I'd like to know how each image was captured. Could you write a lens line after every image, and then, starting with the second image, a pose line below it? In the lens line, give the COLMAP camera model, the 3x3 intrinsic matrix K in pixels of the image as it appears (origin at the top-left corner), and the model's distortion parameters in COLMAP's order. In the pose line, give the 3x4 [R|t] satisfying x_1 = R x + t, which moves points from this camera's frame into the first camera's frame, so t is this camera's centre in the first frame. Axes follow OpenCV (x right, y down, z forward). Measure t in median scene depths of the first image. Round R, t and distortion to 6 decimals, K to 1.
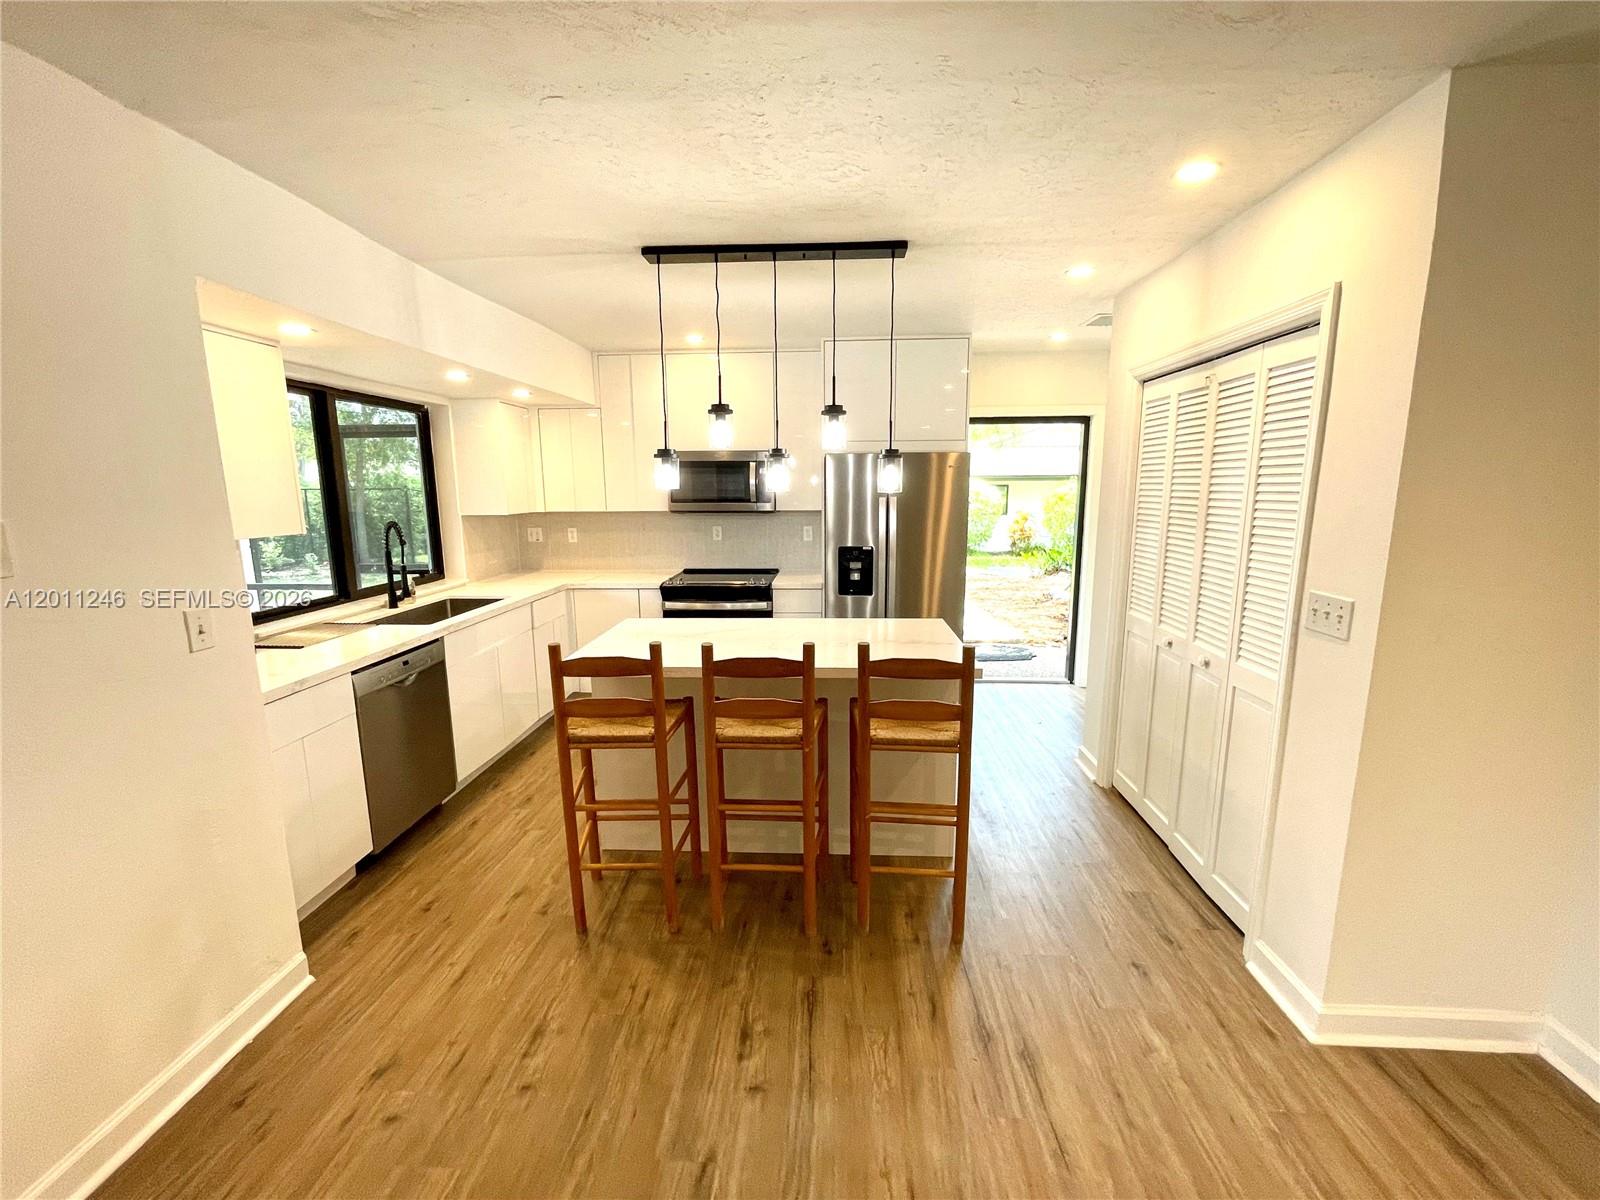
lens RADIAL K [[656.1, 0, 800.0], [0, 656.1, 600.0], [0, 0, 1]] dist [-0.000478, 0.000088]
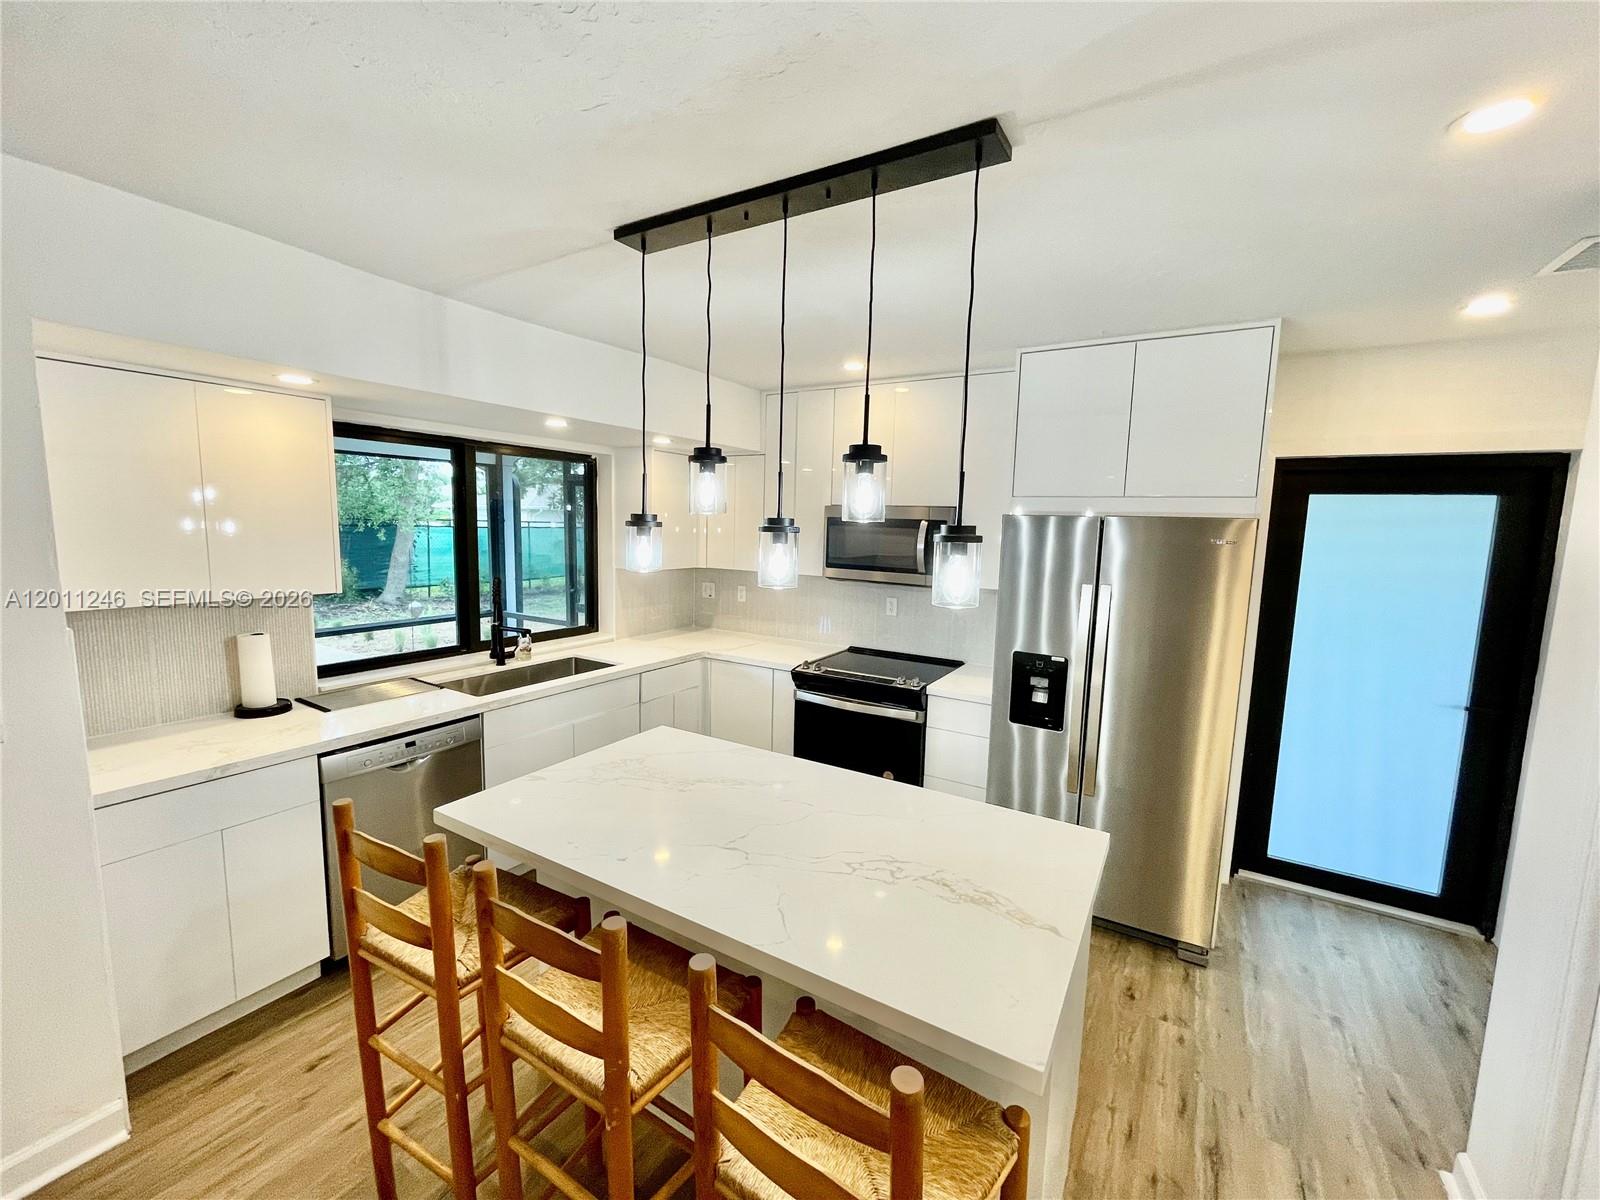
lens RADIAL K [[647.2, 0, 800.0], [0, 647.2, 600.0], [0, 0, 1]] dist [-0.013255, 0.000467]
pose [[0.883751, 0.086152, -0.459960, 0.179157], [-0.113692, 0.992986, -0.032455, -0.094495], [0.453937, 0.080976, 0.887347, 0.330668]]
